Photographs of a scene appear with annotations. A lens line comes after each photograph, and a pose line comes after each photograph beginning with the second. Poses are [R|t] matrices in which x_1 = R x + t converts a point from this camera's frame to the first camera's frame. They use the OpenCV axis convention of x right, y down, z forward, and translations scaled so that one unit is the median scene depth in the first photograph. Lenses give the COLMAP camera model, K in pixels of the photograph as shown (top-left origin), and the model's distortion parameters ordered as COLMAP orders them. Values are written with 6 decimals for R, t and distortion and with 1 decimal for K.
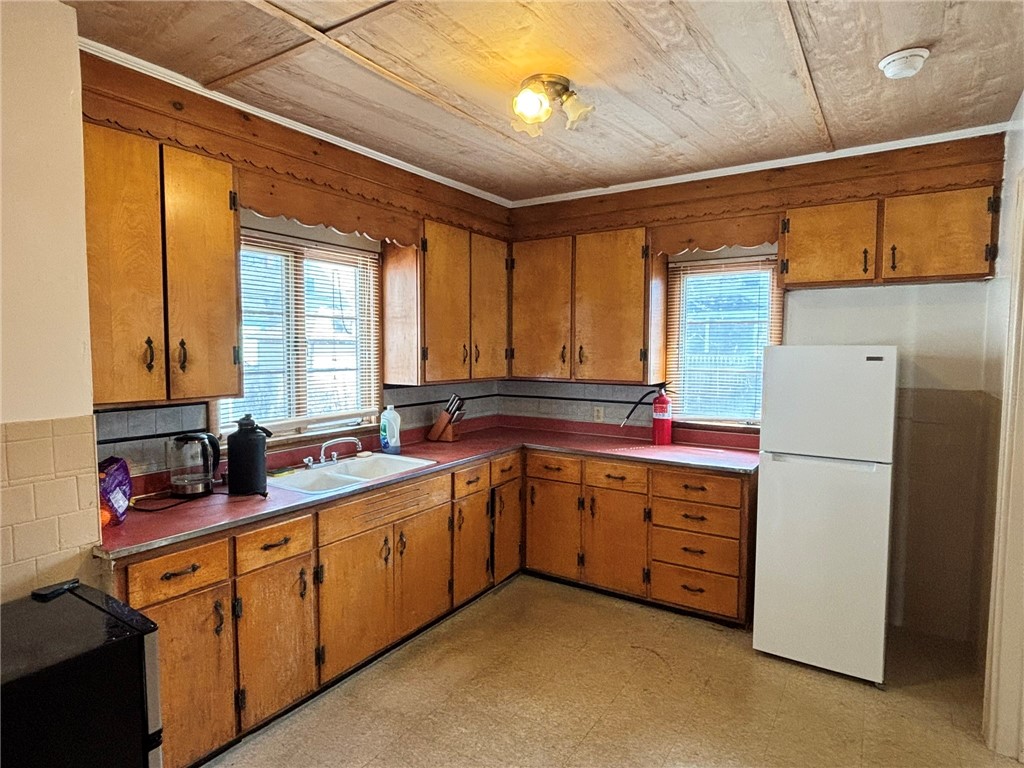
lens RADIAL K [[583.3, 0, 505.0], [0, 583.3, 382.3], [0, 0, 1]] dist [0.025802, -0.020490]
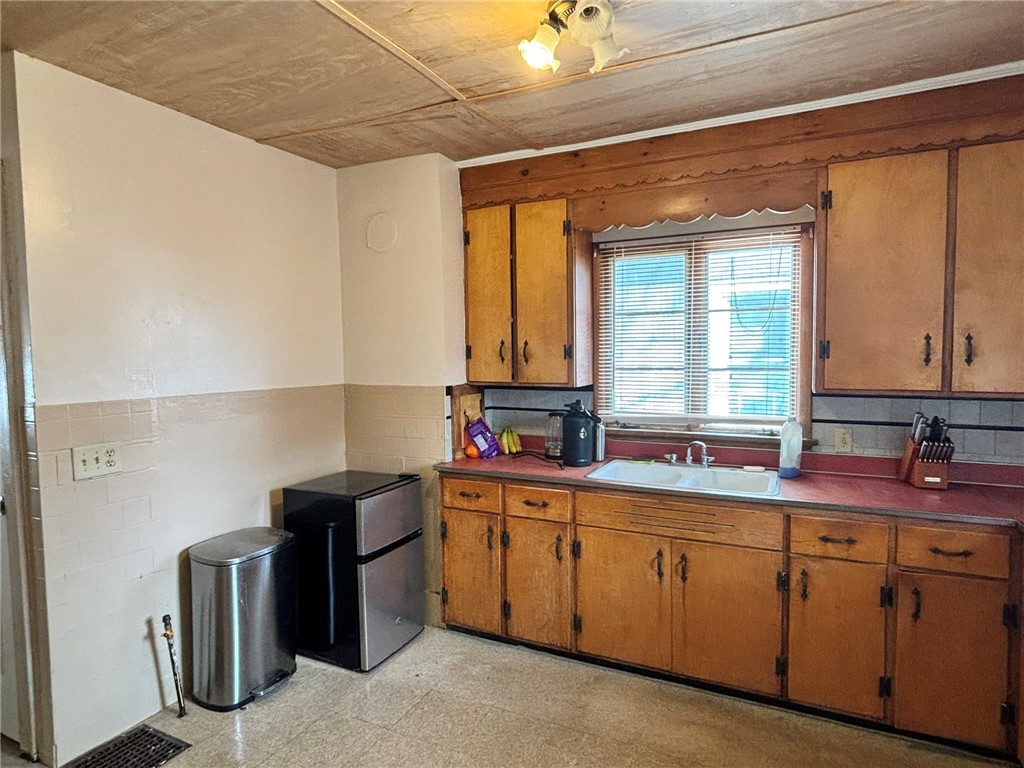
lens RADIAL K [[583.3, 0, 510.8], [0, 583.3, 384.8], [0, 0, 1]] dist [0.025802, -0.020490]
pose [[0.125469, 0.053774, -0.990639, 0.650155], [-0.052378, 0.997496, 0.047512, -0.024754], [0.990714, 0.045926, 0.127971, 0.626482]]
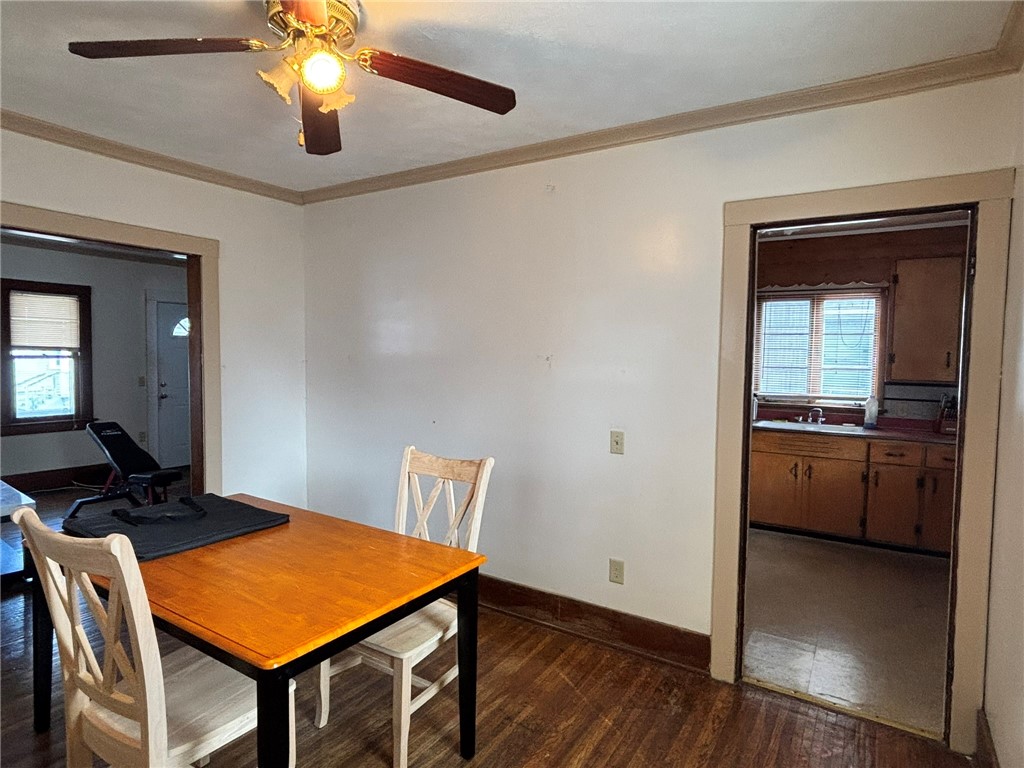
lens RADIAL K [[583.3, 0, 522.1], [0, 583.3, 385.9], [0, 0, 1]] dist [0.025802, -0.020490]
pose [[0.035297, 0.049219, -0.998164, 1.446114], [-0.080953, 0.995645, 0.046232, 0.024258], [0.996093, 0.079172, 0.039128, 0.111692]]
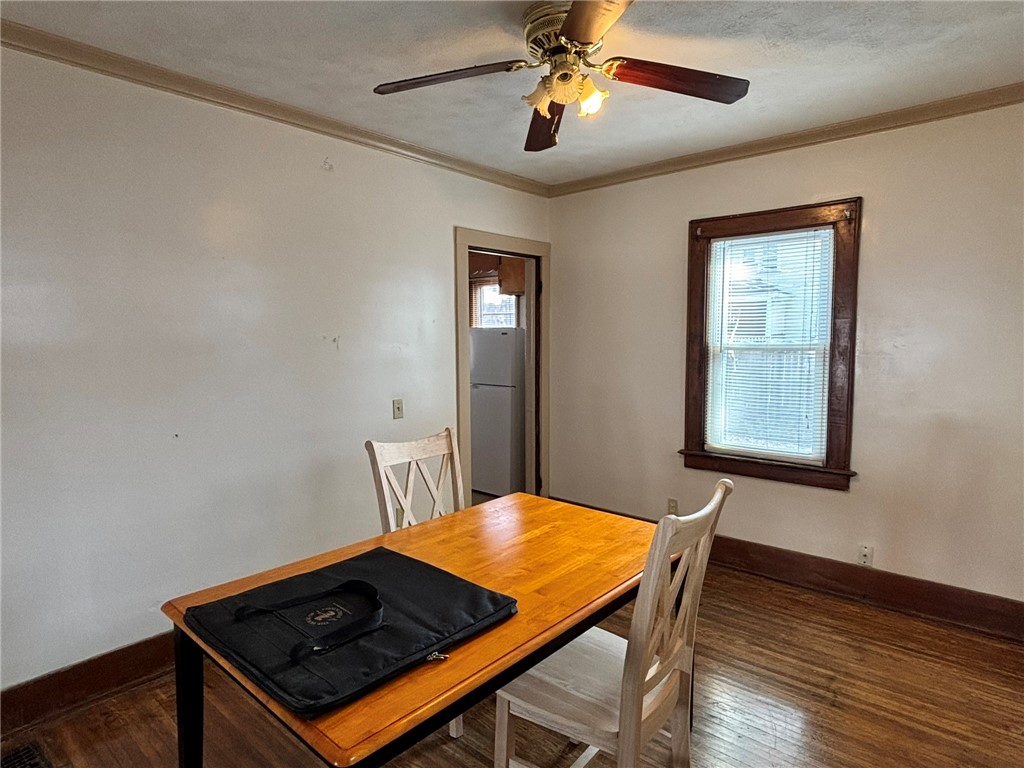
lens RADIAL K [[583.3, 0, 509.3], [0, 583.3, 379.9], [0, 0, 1]] dist [0.025802, -0.020490]
pose [[0.991949, 0.000426, -0.126635, 0.162790], [0.001962, 0.999823, 0.018732, 0.127987], [0.126620, -0.018830, 0.991773, -1.822744]]
